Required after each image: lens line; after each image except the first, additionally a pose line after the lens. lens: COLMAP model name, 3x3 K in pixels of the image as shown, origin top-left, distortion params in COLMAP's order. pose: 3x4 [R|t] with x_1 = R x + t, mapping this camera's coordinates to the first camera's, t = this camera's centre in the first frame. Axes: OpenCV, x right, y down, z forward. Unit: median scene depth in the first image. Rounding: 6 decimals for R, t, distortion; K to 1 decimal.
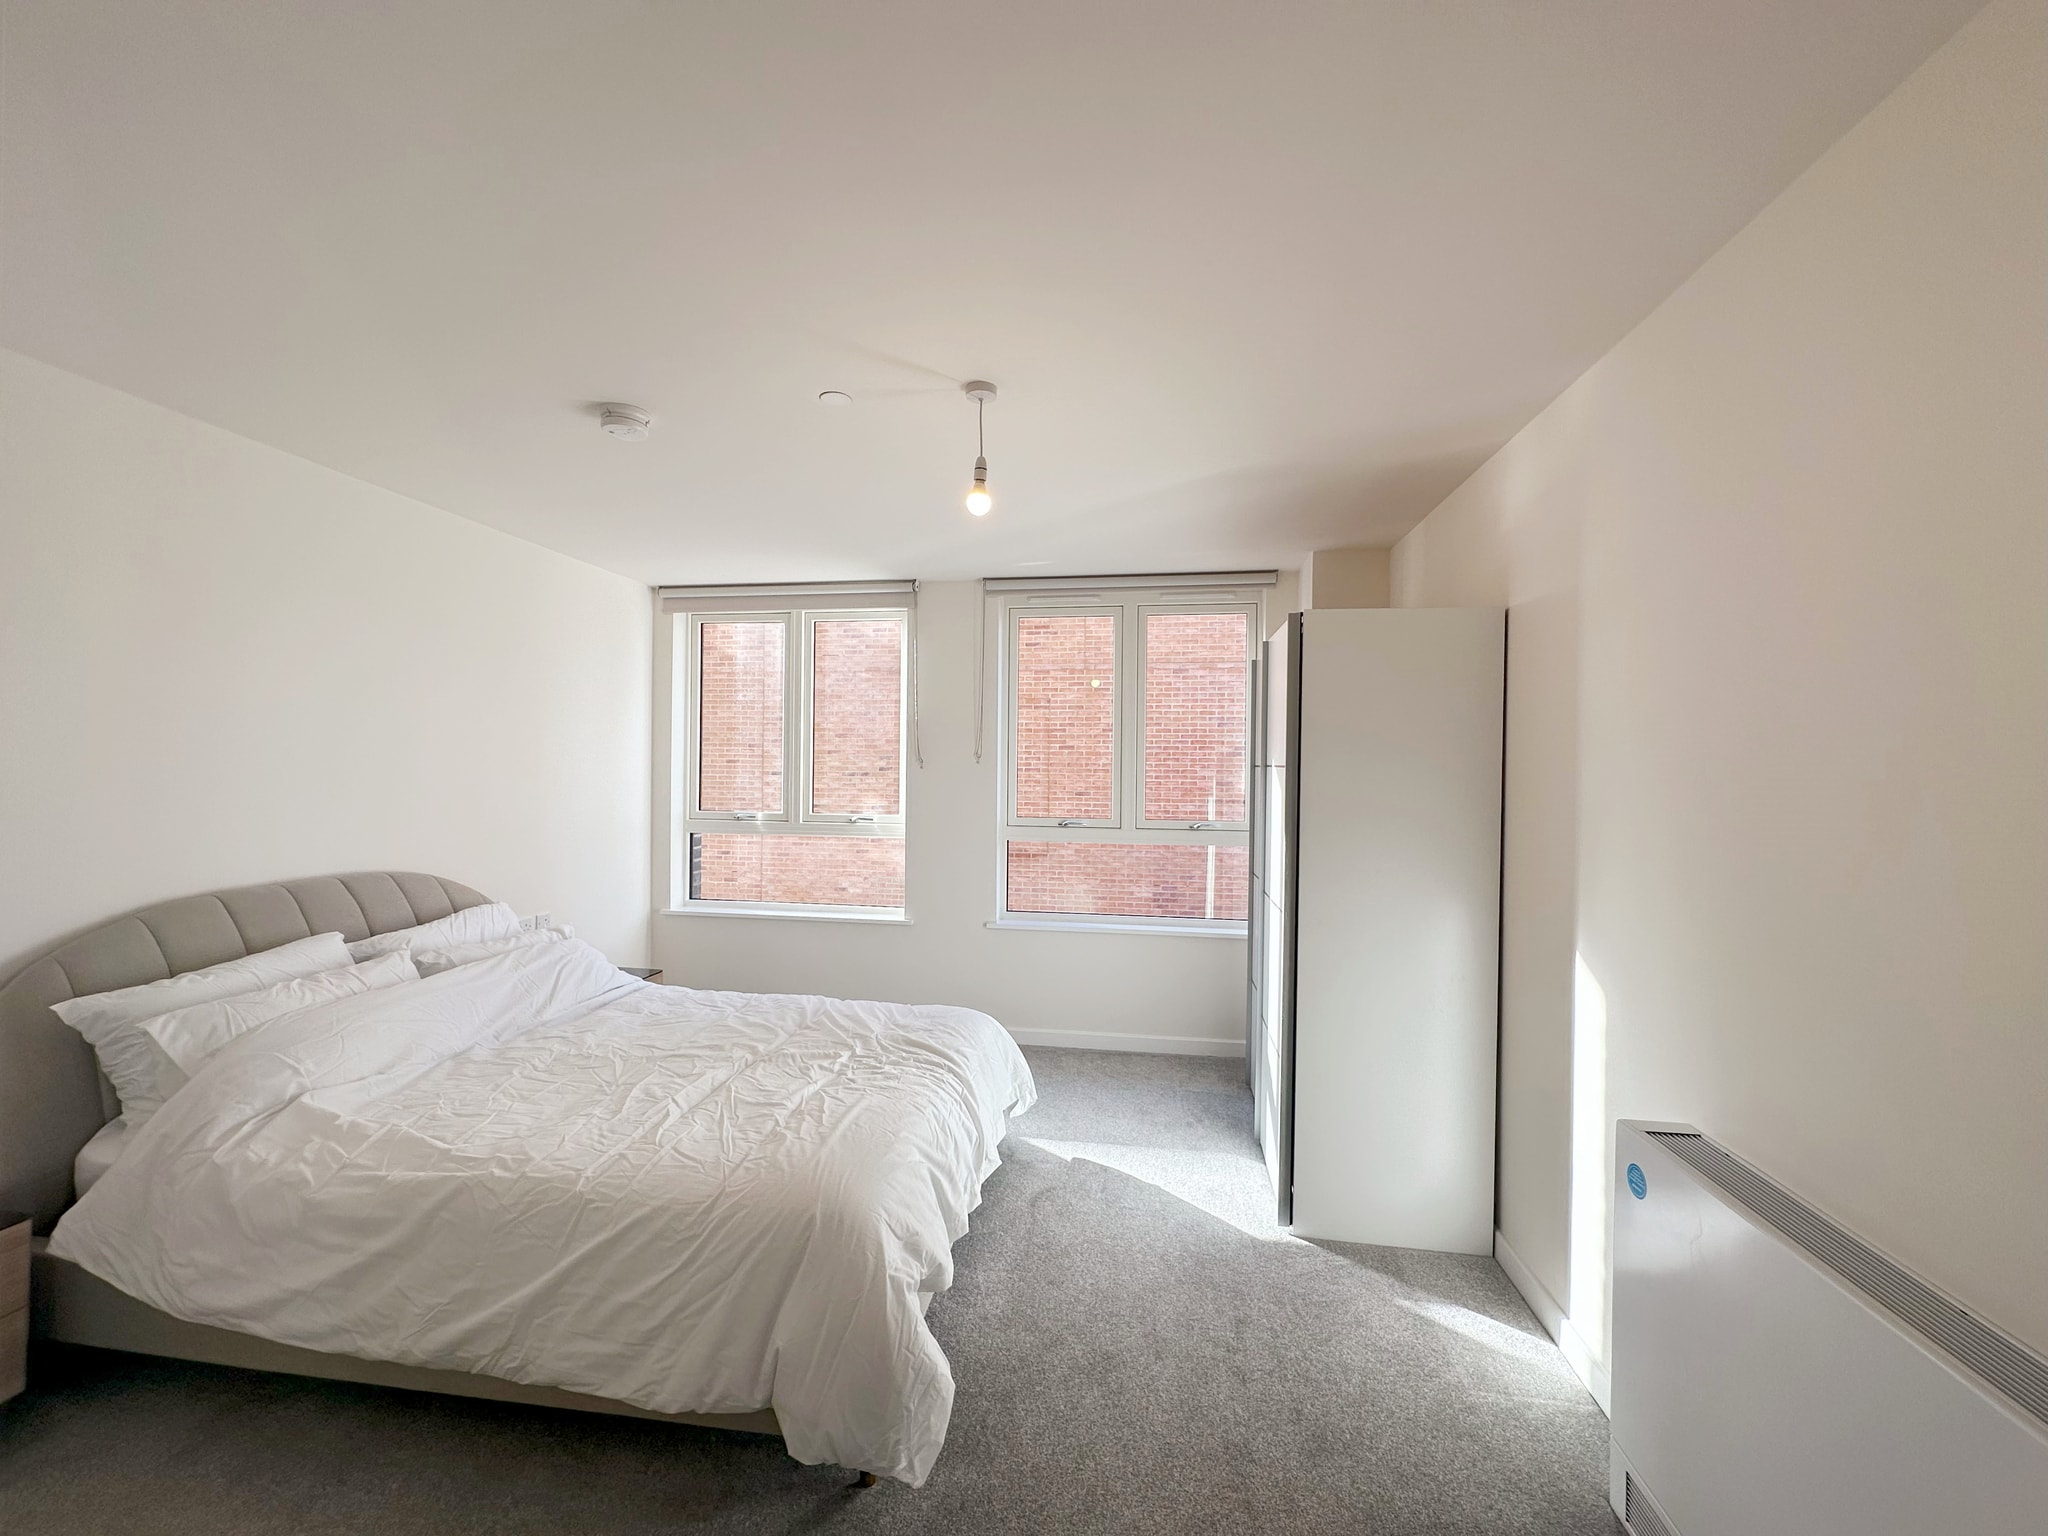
lens RADIAL K [[813.1, 0, 1025.4], [0, 813.1, 762.4], [0, 0, 1]] dist [-0.003439, 0.001385]
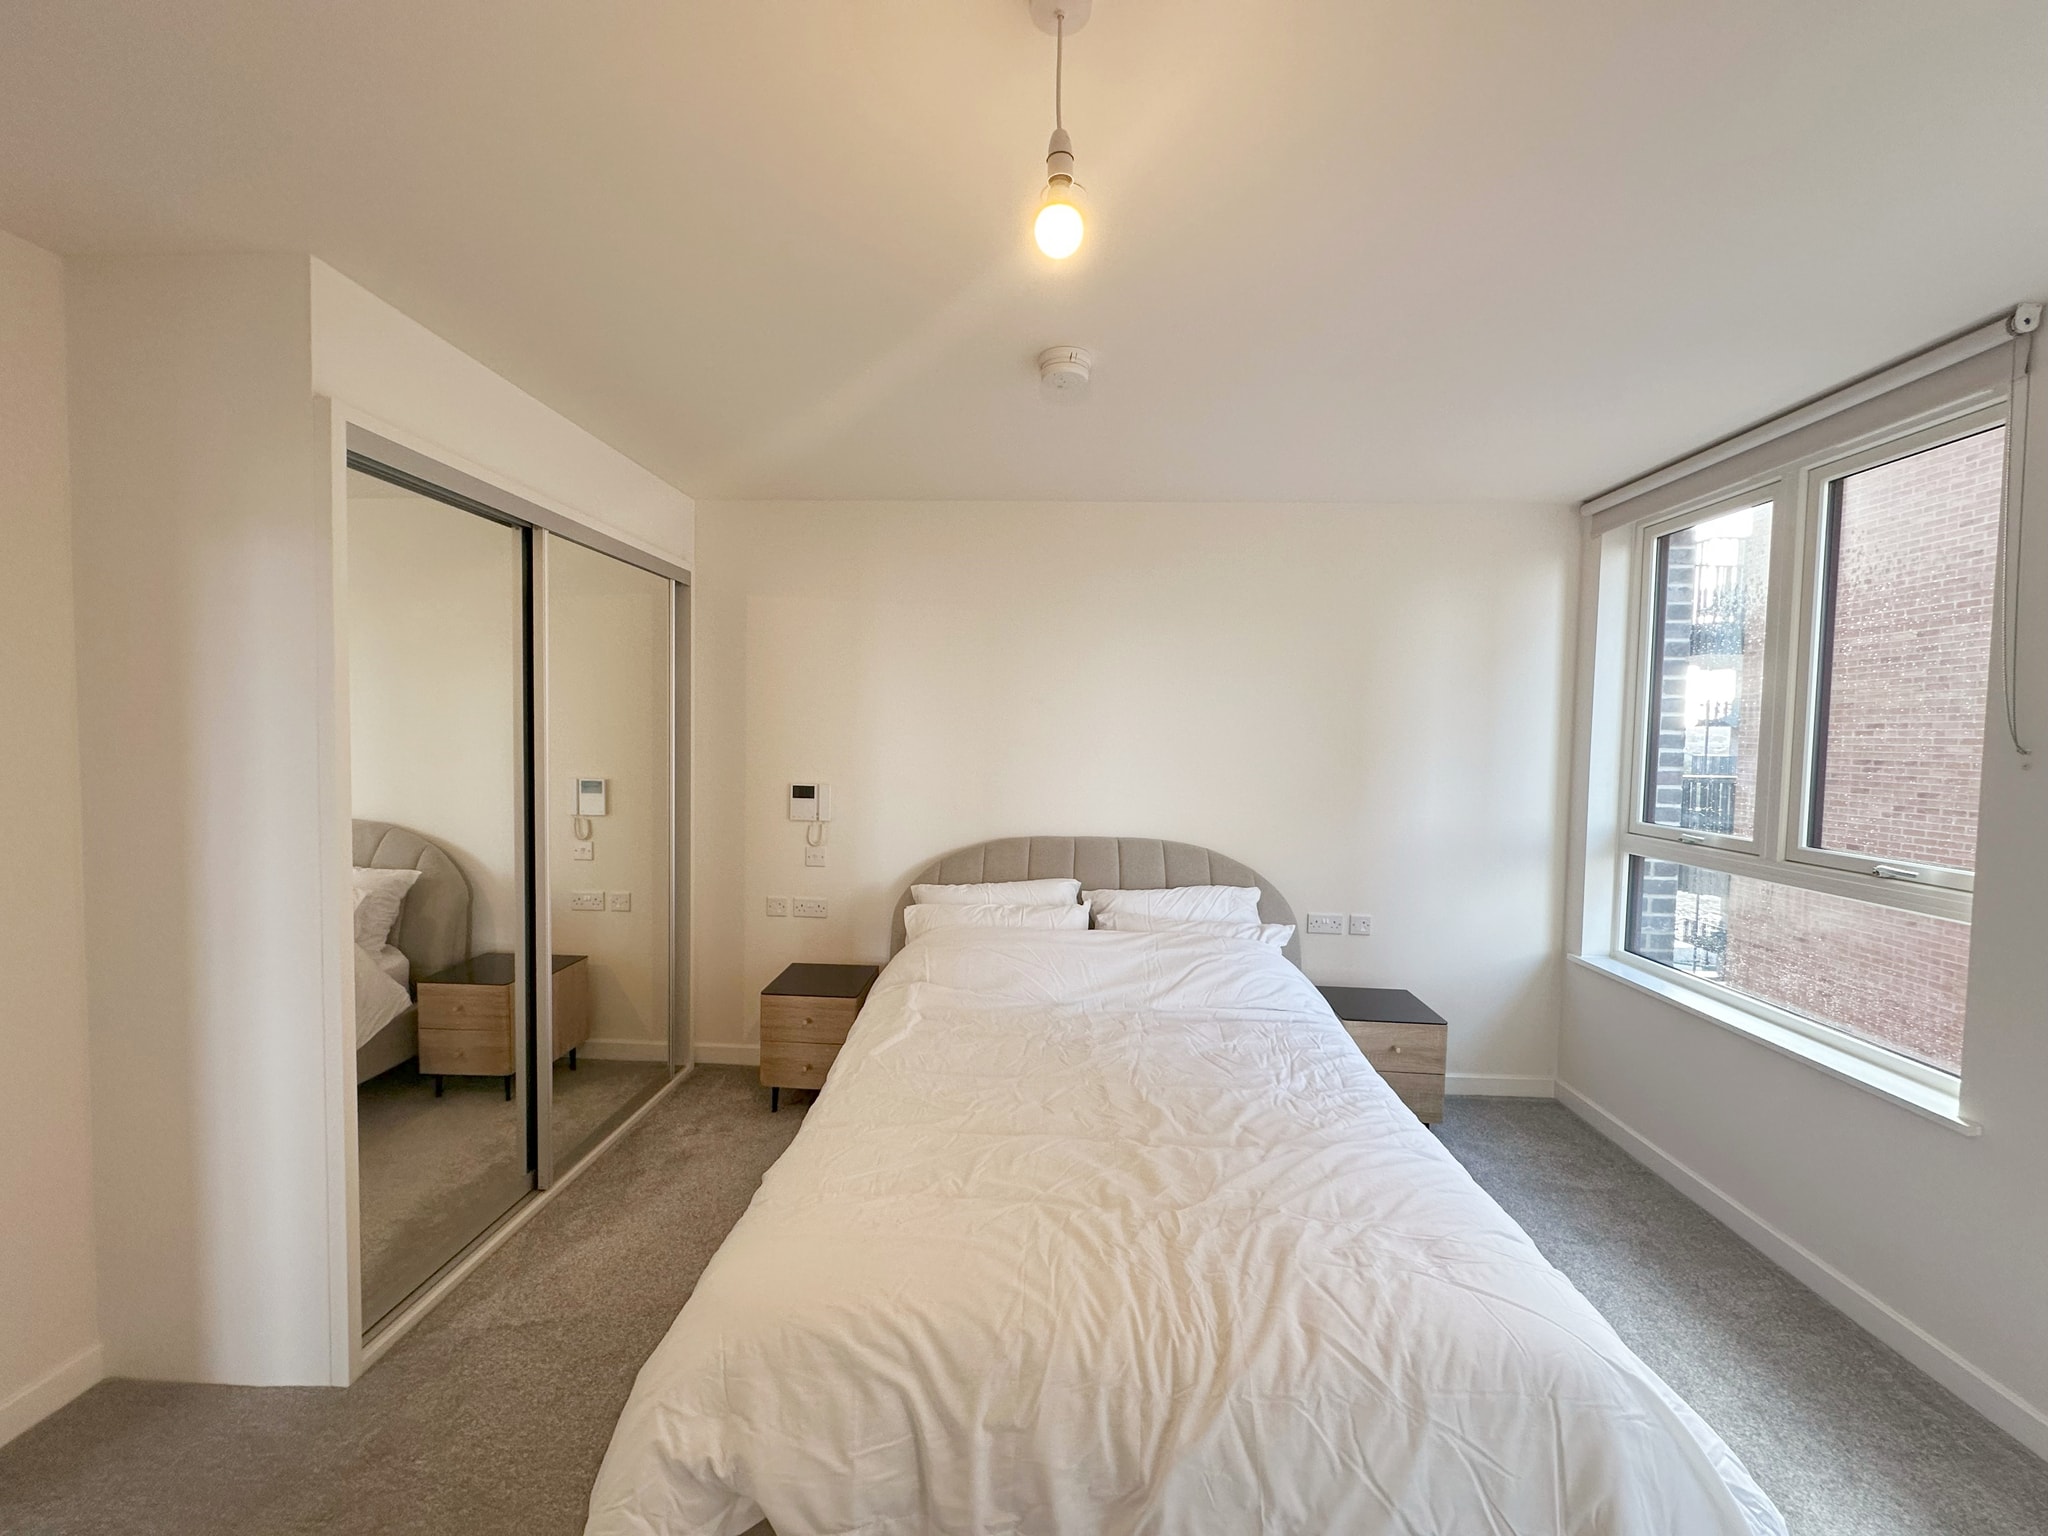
lens RADIAL K [[813.1, 0, 1022.6], [0, 813.1, 770.5], [0, 0, 1]] dist [-0.003439, 0.001385]
pose [[0.112075, 0.040542, -0.992872, 0.351561], [-0.009342, 0.999166, 0.039745, -0.007265], [0.993656, 0.004821, 0.112360, 0.726010]]
